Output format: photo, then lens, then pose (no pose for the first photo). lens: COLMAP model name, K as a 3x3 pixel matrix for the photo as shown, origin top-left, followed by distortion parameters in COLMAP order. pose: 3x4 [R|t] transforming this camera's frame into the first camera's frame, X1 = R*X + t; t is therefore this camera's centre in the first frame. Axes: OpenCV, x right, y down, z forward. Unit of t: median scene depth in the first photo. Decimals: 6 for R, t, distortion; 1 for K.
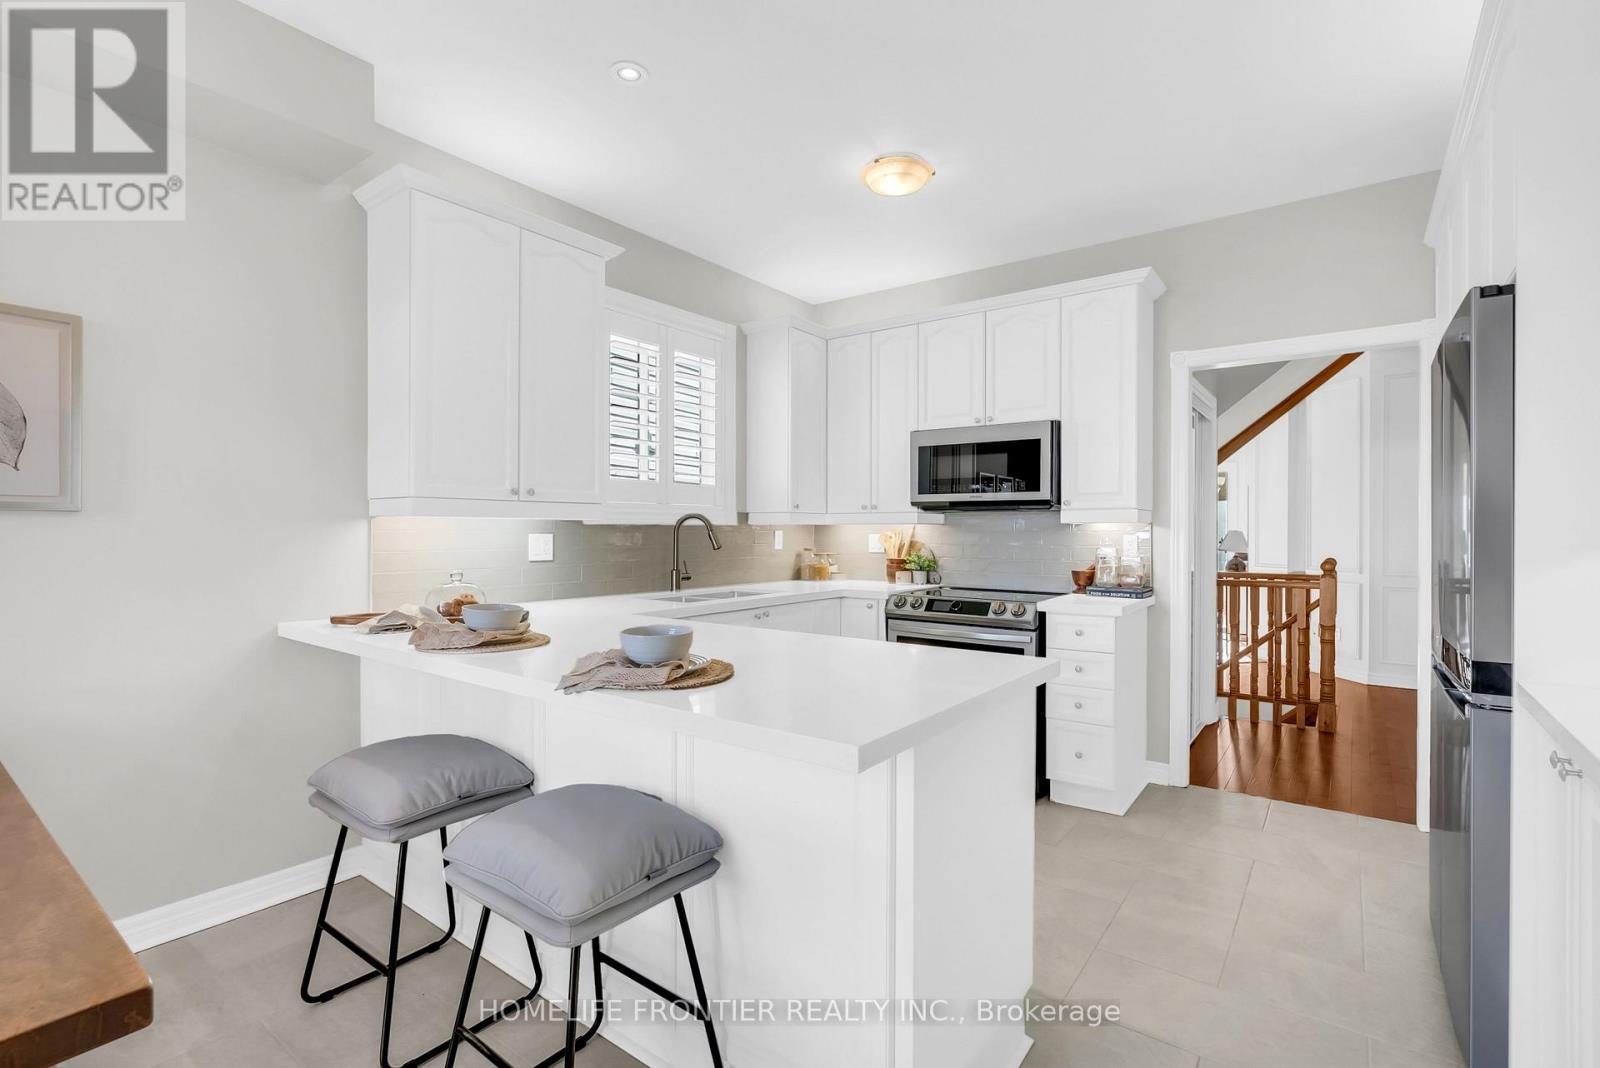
lens RADIAL K [[734.7, 0, 795.3], [0, 734.7, 530.0], [0, 0, 1]] dist [-0.001135, -0.000276]
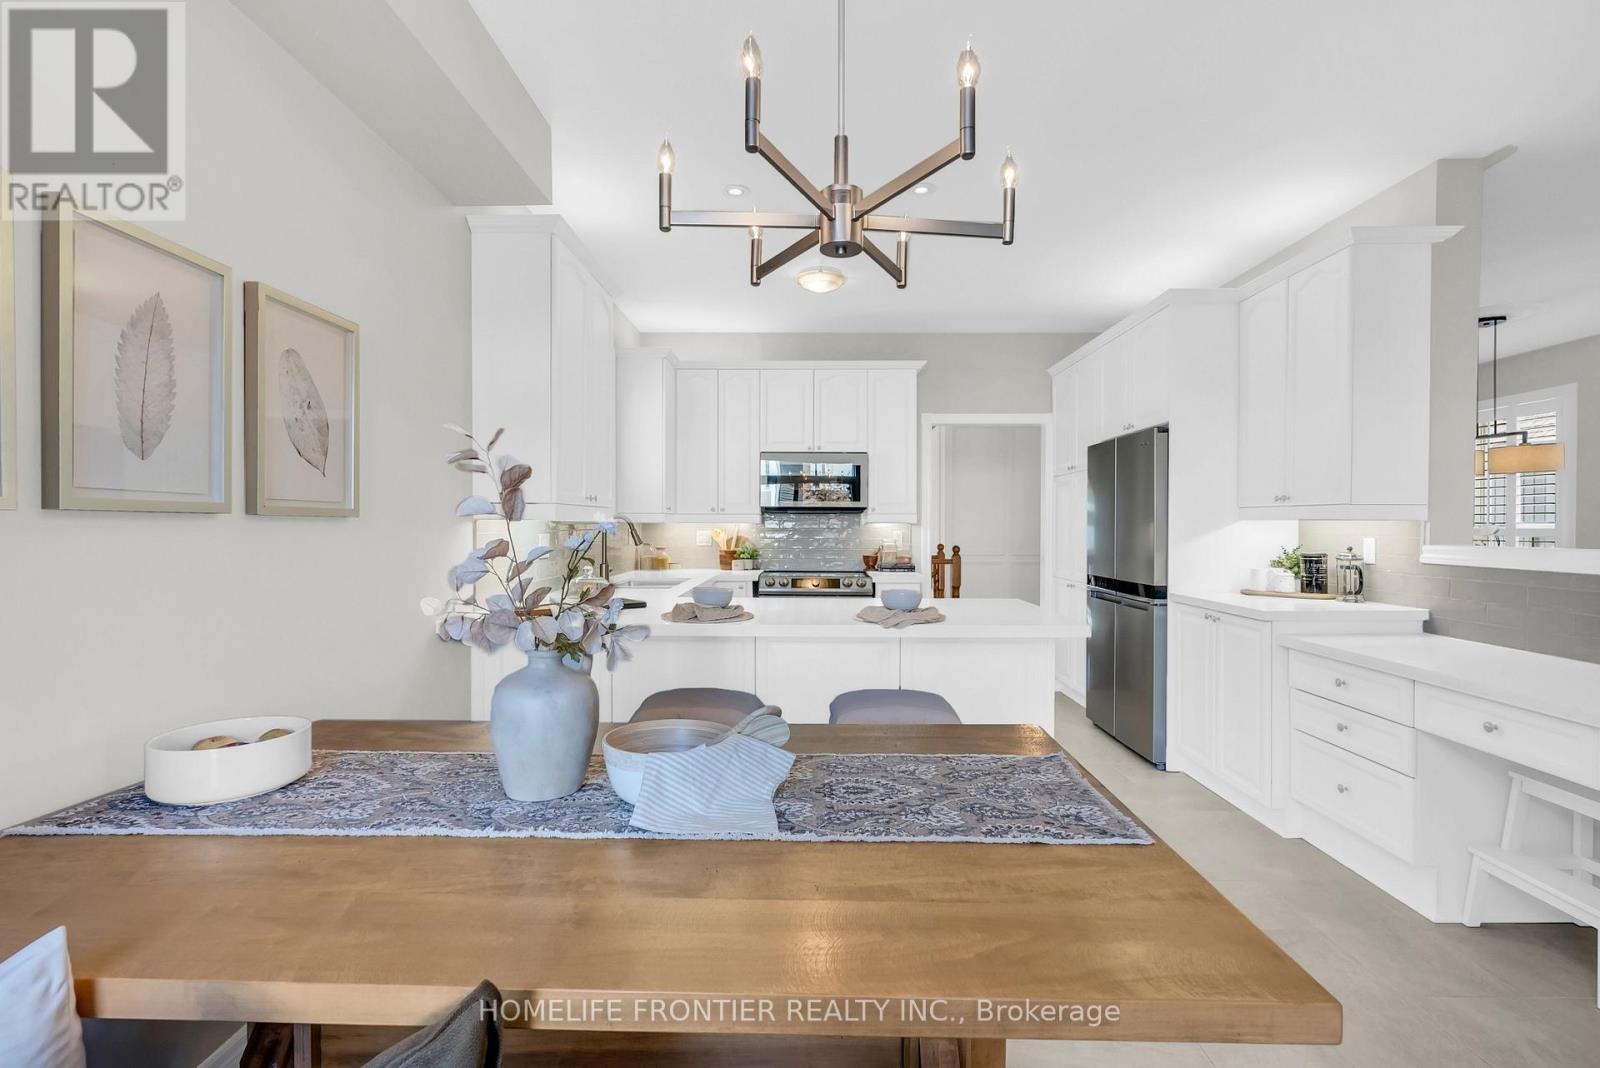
lens RADIAL K [[734.4, 0, 810.5], [0, 734.4, 531.3], [0, 0, 1]] dist [-0.005297, -0.000216]
pose [[0.803049, -0.004346, 0.595897, -0.563790], [-0.003787, 0.999916, 0.012396, -0.010723], [-0.595901, -0.012212, 0.802965, -0.102935]]
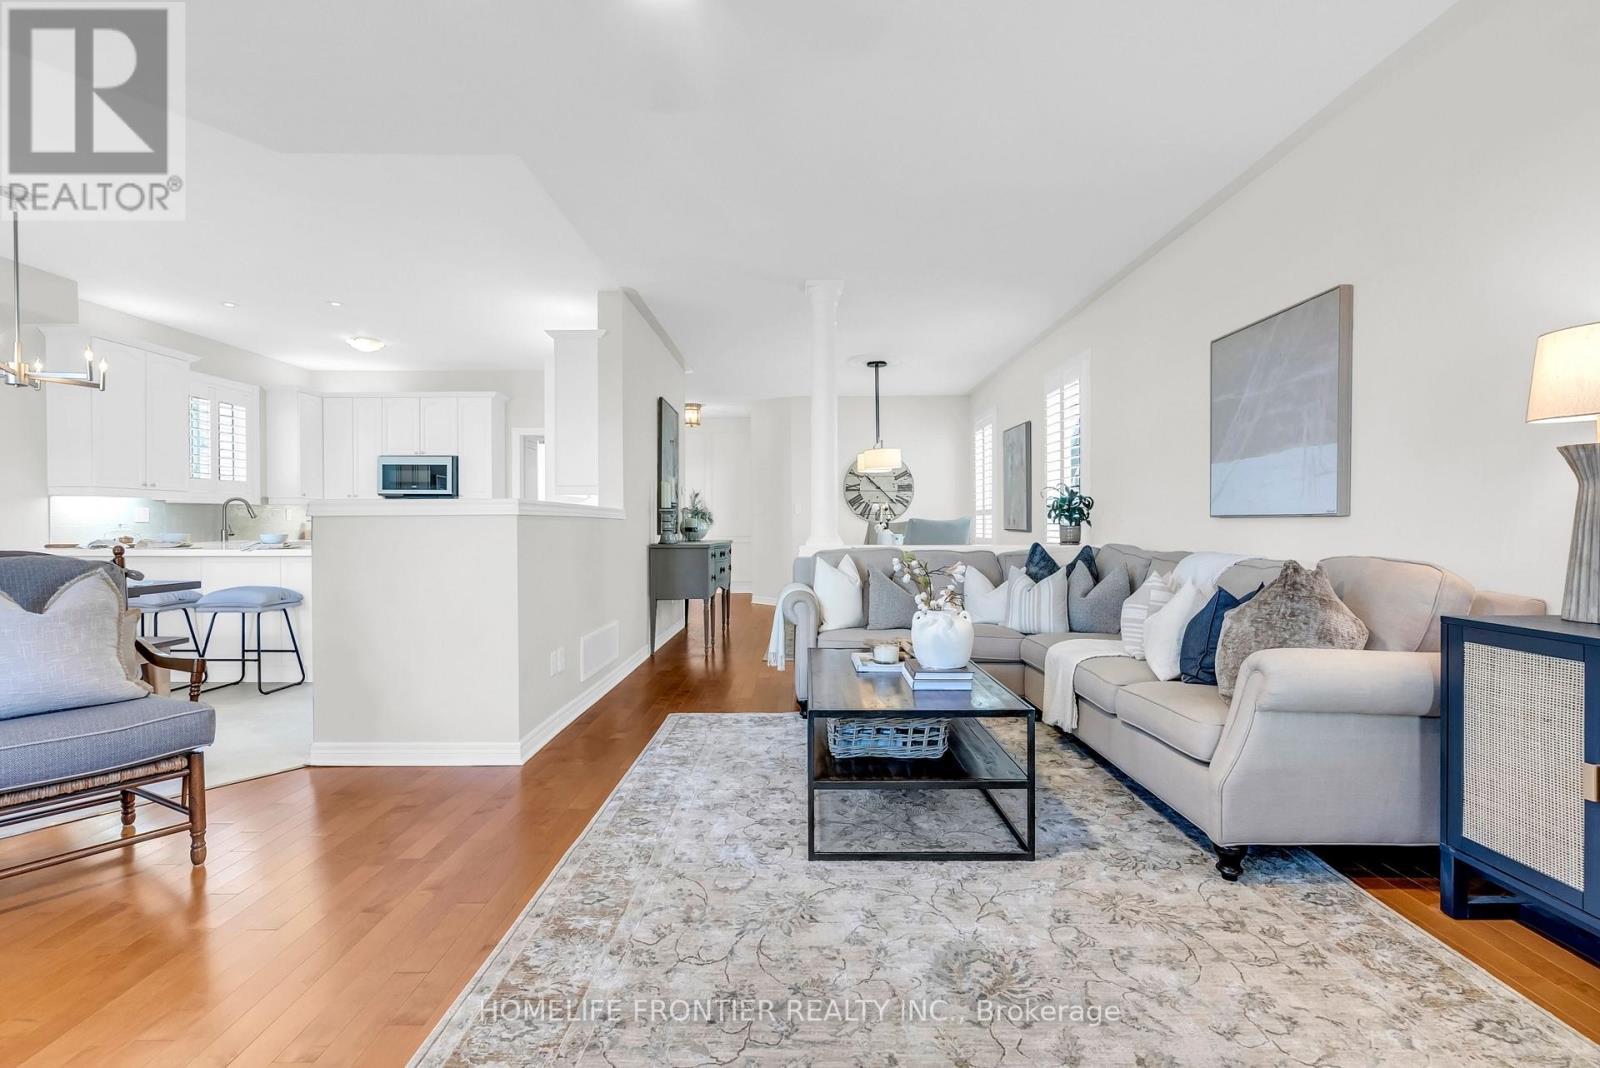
lens RADIAL K [[734.7, 0, 795.3], [0, 734.7, 530.0], [0, 0, 1]] dist [-0.001135, -0.000276]
pose [[0.802602, -0.007905, 0.596463, -0.116735], [0.002509, 0.999948, 0.009876, 0.042564], [-0.596510, -0.006430, 0.802580, -1.252160]]
